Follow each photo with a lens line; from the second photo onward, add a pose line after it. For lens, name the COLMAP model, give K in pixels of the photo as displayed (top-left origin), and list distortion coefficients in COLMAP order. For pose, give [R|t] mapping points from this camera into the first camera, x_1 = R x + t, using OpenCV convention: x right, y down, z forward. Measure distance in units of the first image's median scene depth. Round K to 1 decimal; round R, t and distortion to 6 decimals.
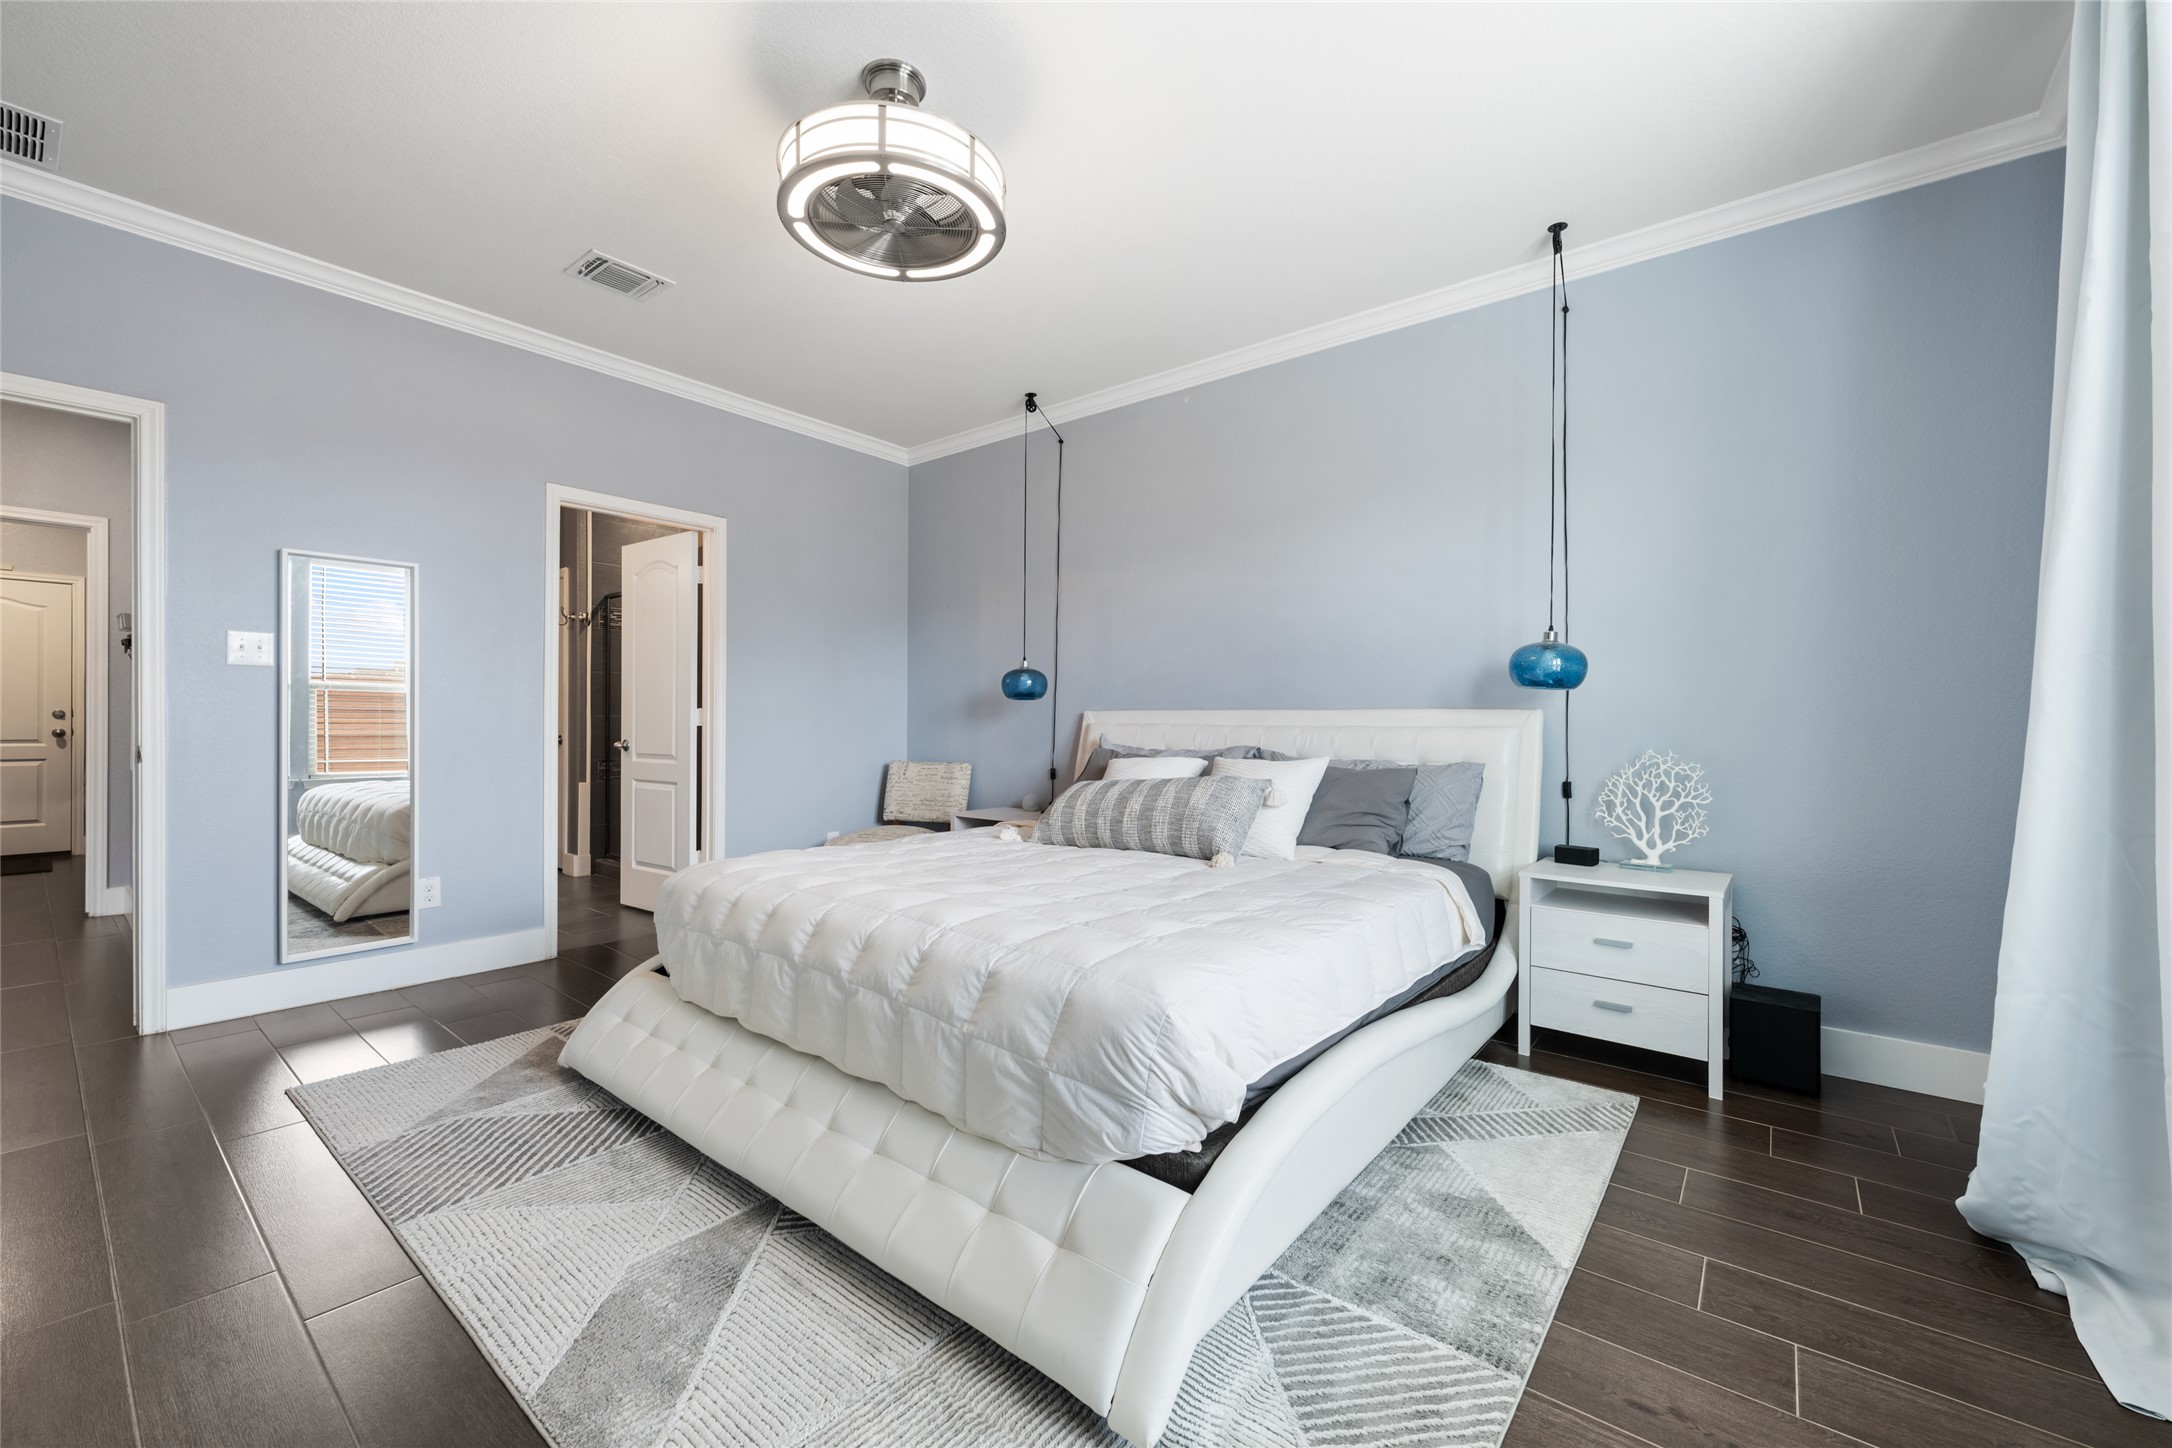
lens RADIAL K [[863.6, 0, 1086.0], [0, 863.6, 724.0], [0, 0, 1]] dist [0.026991, 0.000000]
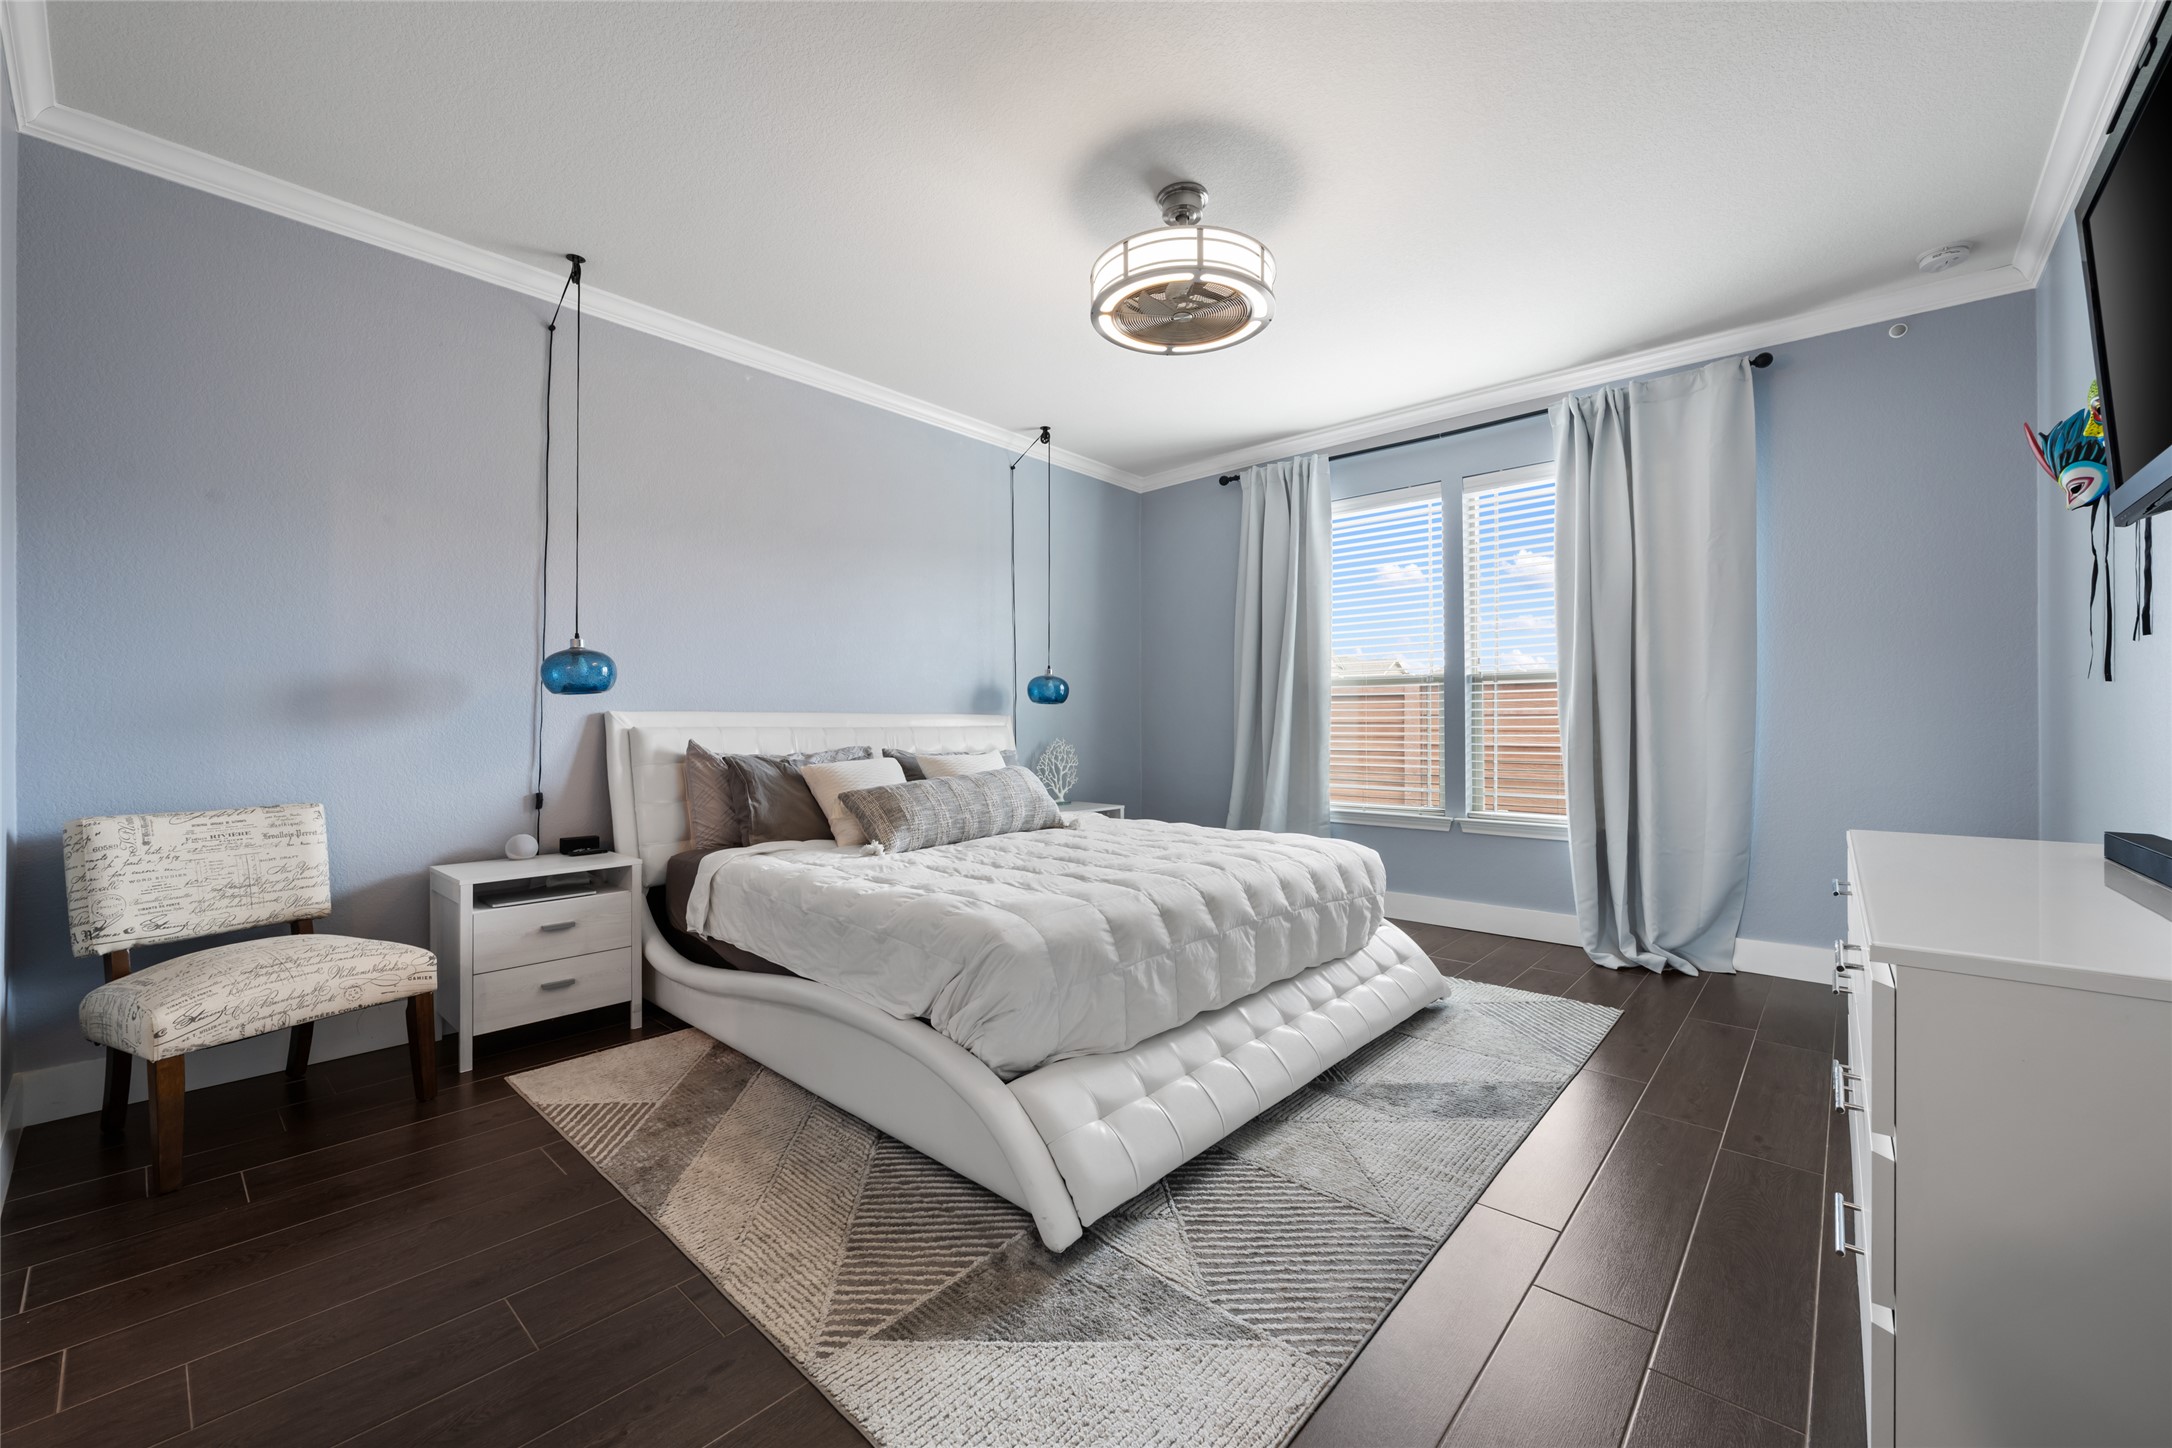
lens RADIAL K [[857.2, 0, 1036.9], [0, 857.2, 743.3], [0, 0, 1]] dist [-0.001031, -0.000031]
pose [[0.071128, -0.027697, 0.997083, -1.153971], [0.007565, 0.999601, 0.027227, -0.007394], [-0.997438, 0.005606, 0.071309, 0.910761]]
